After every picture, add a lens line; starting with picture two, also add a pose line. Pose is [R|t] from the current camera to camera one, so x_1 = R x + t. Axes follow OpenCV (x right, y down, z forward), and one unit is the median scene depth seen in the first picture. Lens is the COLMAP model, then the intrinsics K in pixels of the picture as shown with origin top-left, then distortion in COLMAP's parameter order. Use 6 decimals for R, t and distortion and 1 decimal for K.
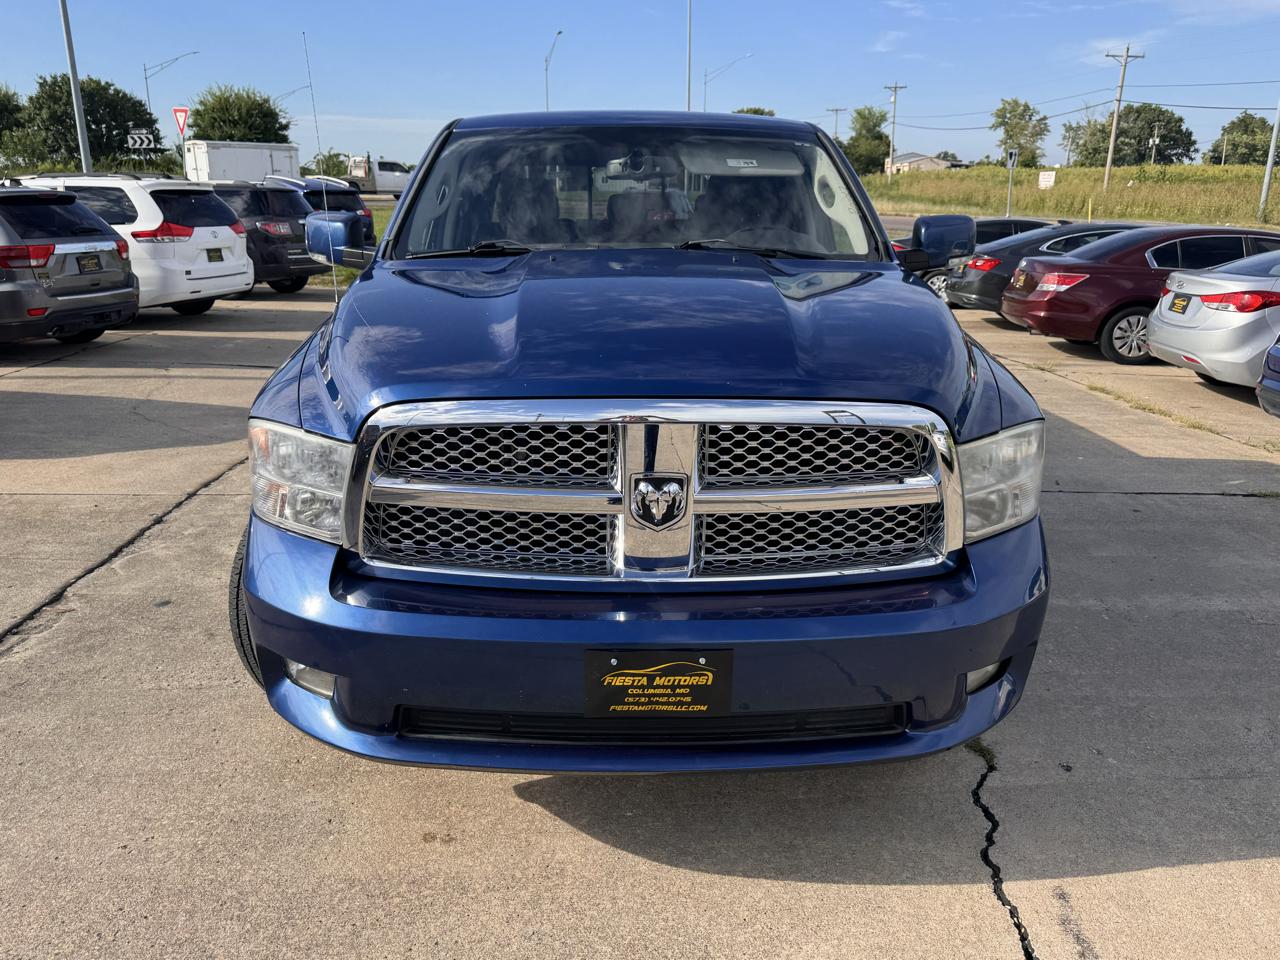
lens RADIAL K [[966.5, 0, 690.2], [0, 966.5, 487.2], [0, 0, 1]] dist [0.006833, -0.008514]
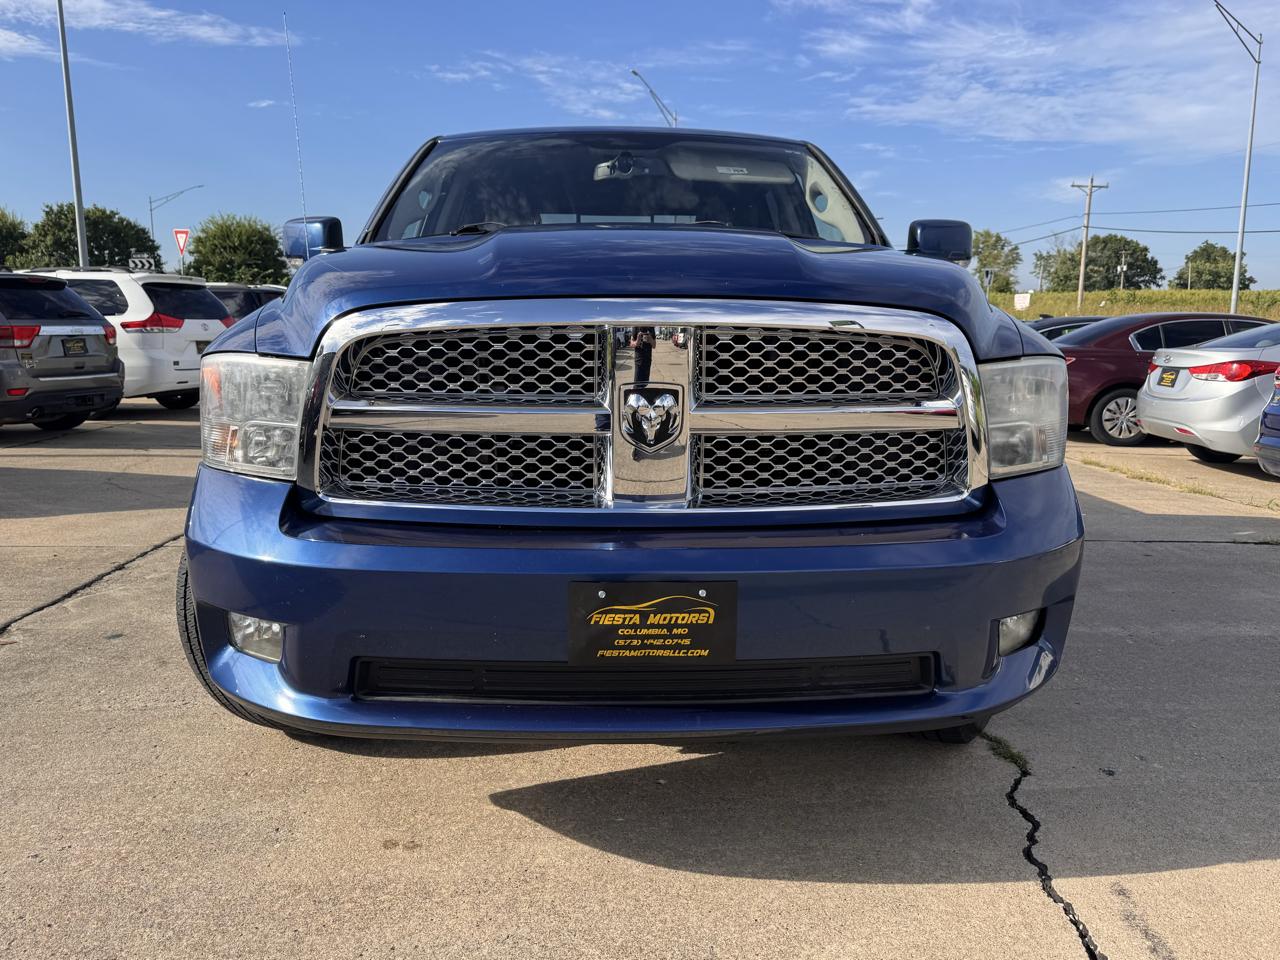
lens RADIAL K [[966.5, 0, 690.2], [0, 966.5, 487.2], [0, 0, 1]] dist [0.006833, -0.008514]
pose [[0.999865, -0.012448, 0.010682, -0.005291], [0.013650, 0.992550, -0.121074, 0.146687], [-0.009095, 0.121204, 0.992586, 0.091482]]
